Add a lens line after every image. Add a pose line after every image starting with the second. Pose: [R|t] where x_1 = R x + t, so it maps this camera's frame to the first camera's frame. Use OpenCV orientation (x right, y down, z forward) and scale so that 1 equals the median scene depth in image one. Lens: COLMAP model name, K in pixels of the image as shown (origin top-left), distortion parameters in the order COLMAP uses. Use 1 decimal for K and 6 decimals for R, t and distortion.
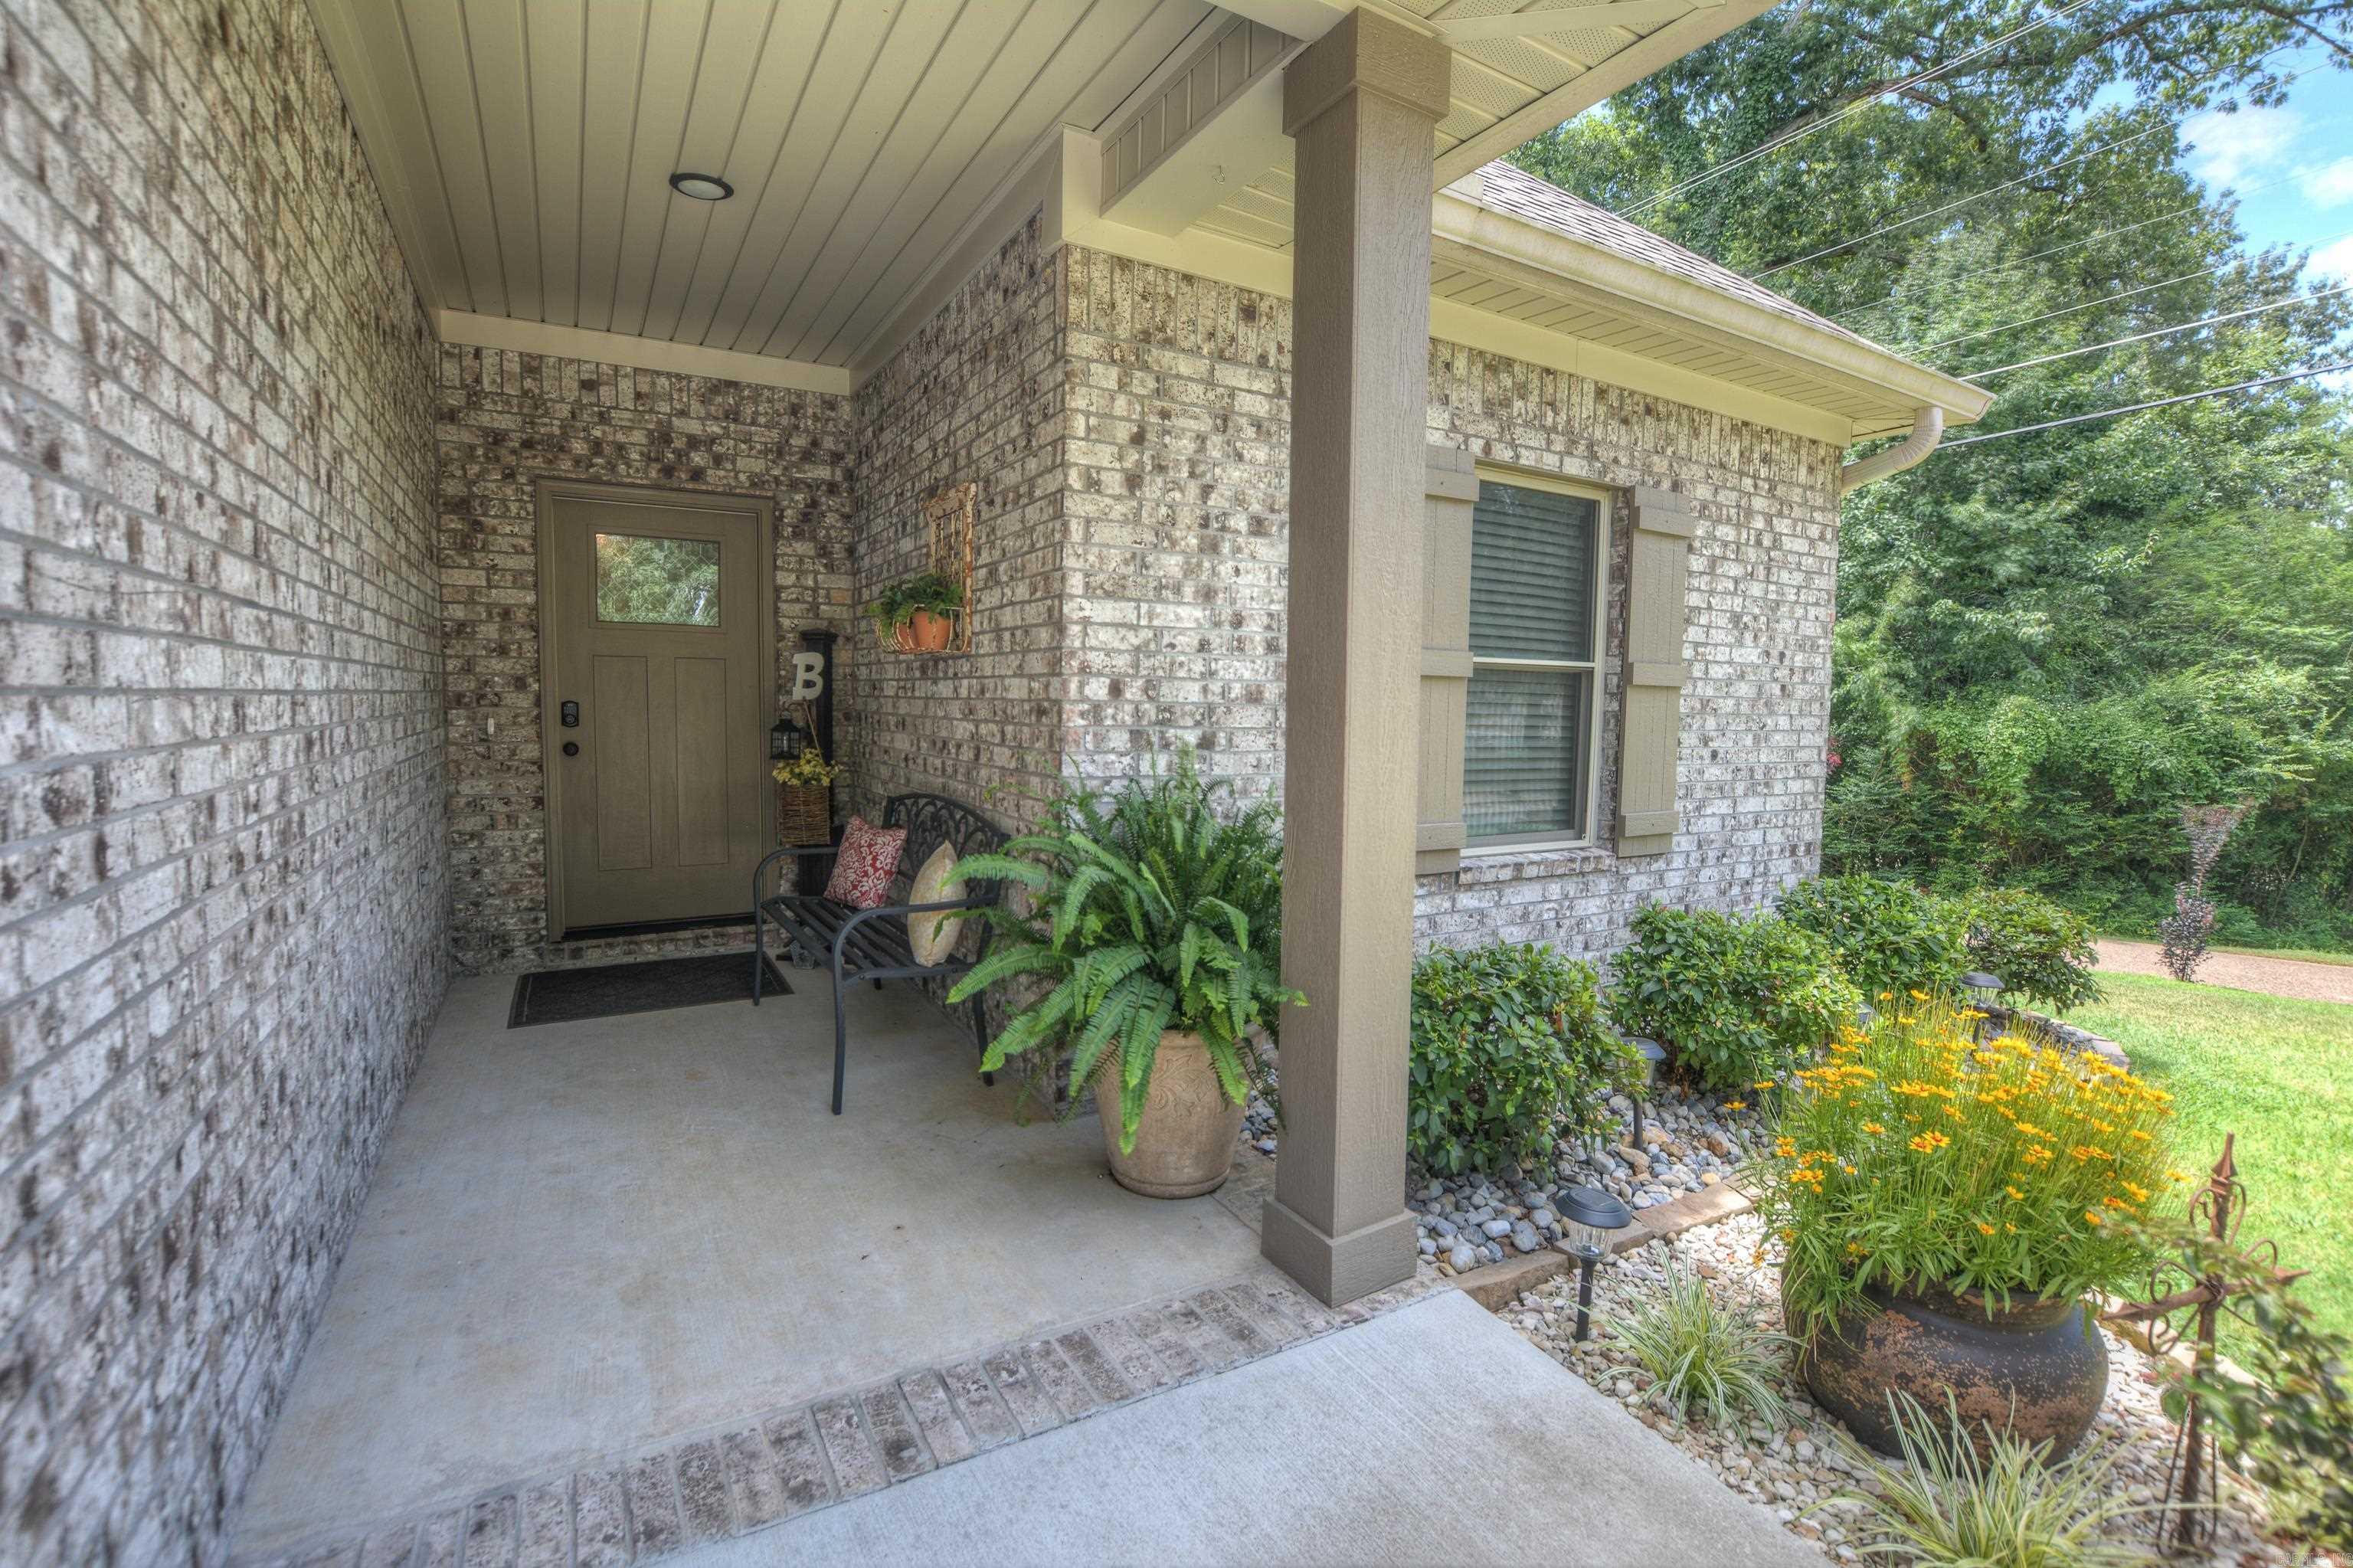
lens RADIAL K [[1055.1, 0, 1173.9], [0, 1055.1, 779.1], [0, 0, 1]] dist [-0.035569, 0.006623]
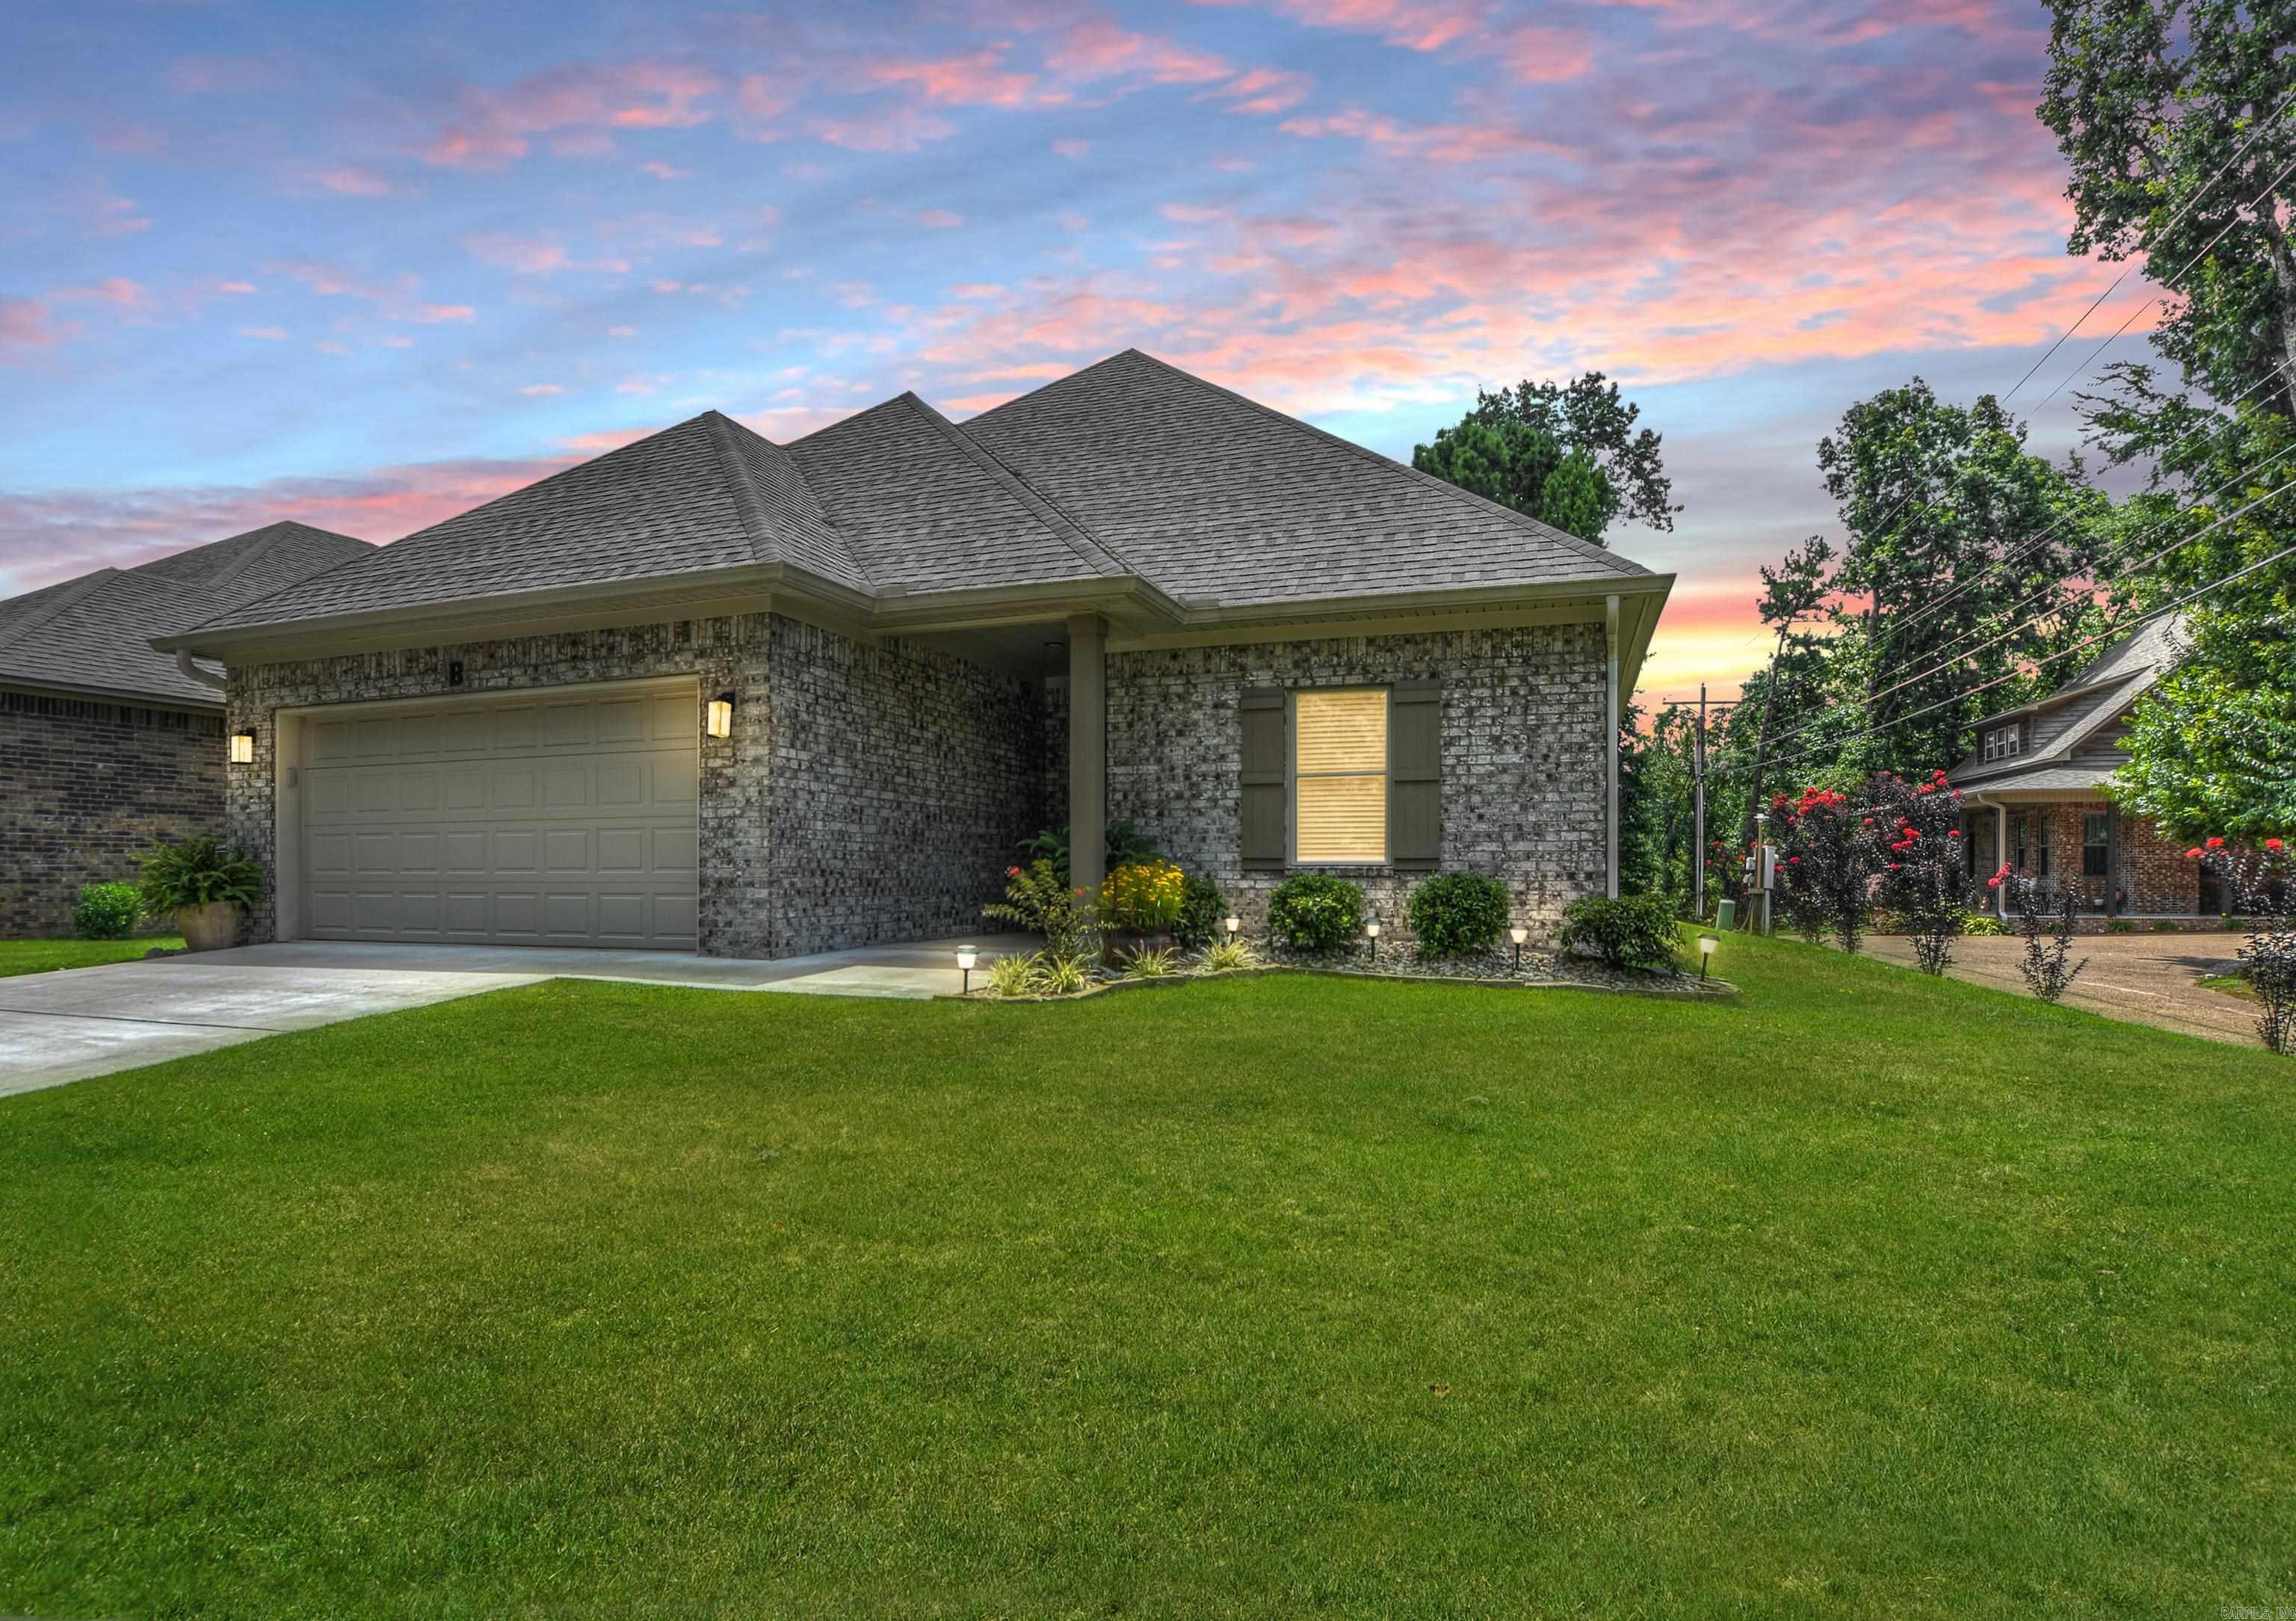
lens RADIAL K [[1200.6, 0, 1109.0], [0, 1200.6, 878.6], [0, 0, 1]] dist [-0.036117, 0.001047]
pose [[0.631534, -0.015704, -0.775189, 1.713867], [-0.048524, 0.997034, -0.059730, 0.235926], [0.773828, 0.075337, 0.628899, -0.760580]]
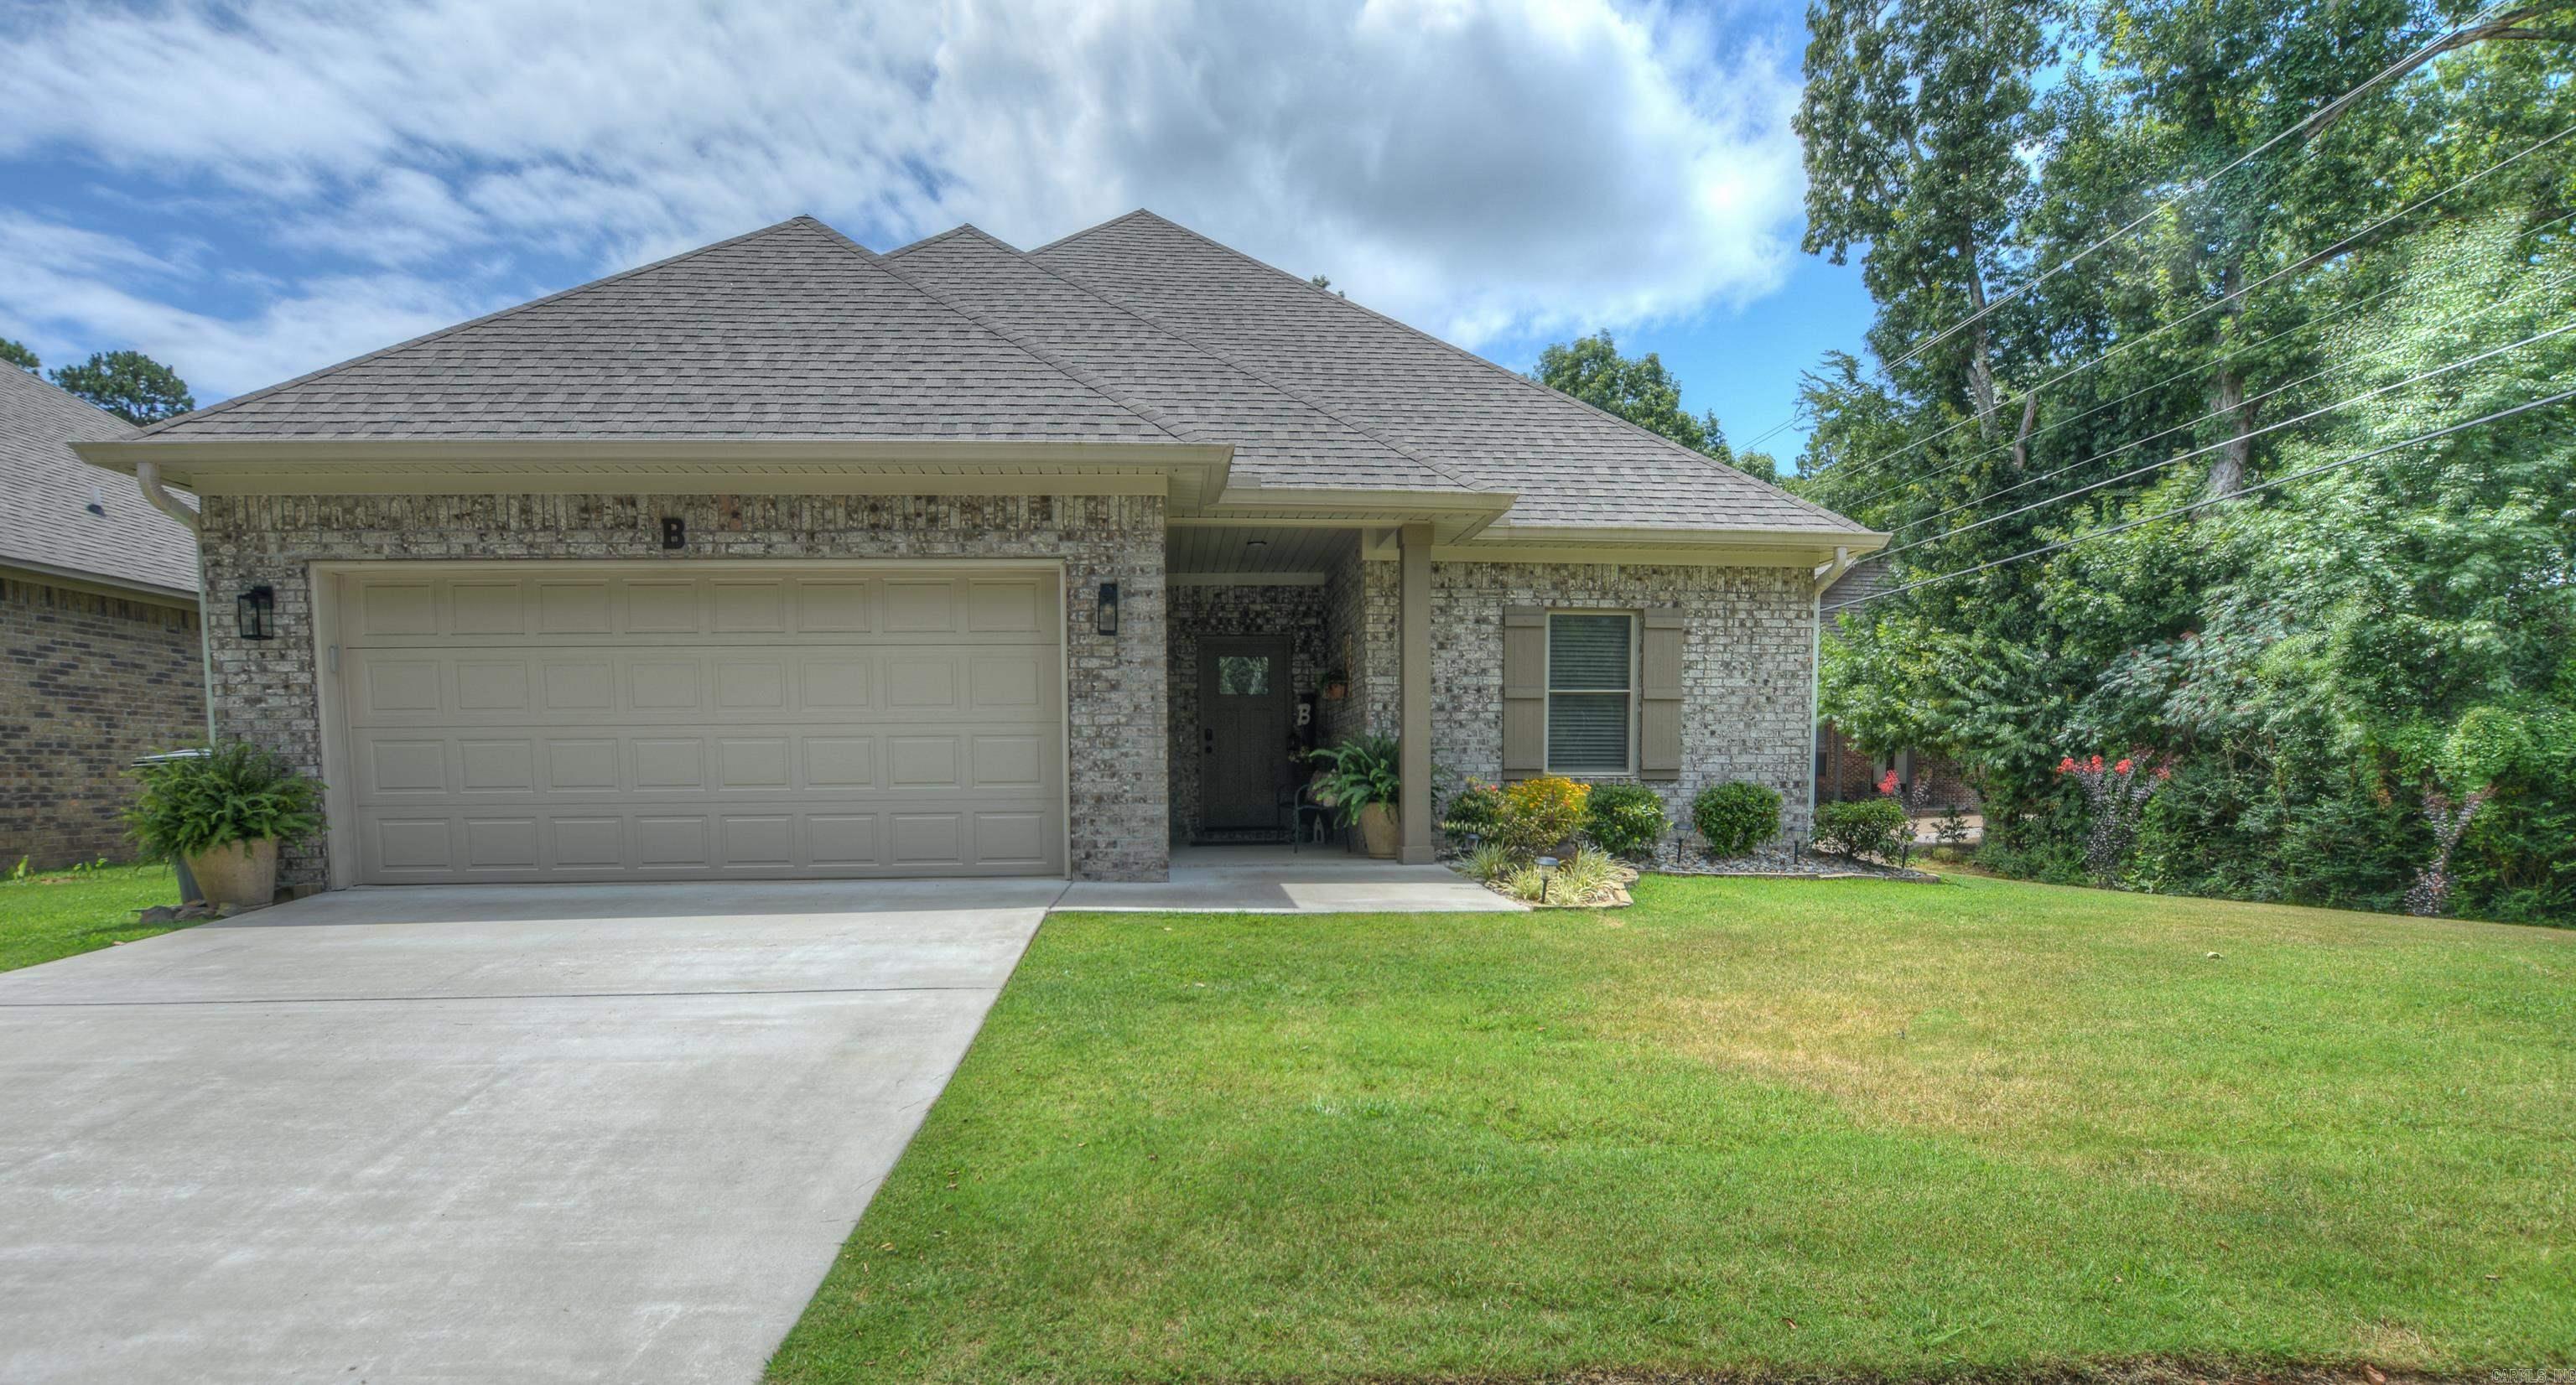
lens RADIAL K [[1273.9, 0, 1255.2], [0, 1273.9, 891.5], [0, 0, 1]] dist [-0.034152, 0.002133]
pose [[0.901235, 0.015306, -0.433061, 0.798526], [-0.011227, 0.999865, 0.011974, 0.268216], [0.433186, -0.005929, 0.901285, -1.614890]]
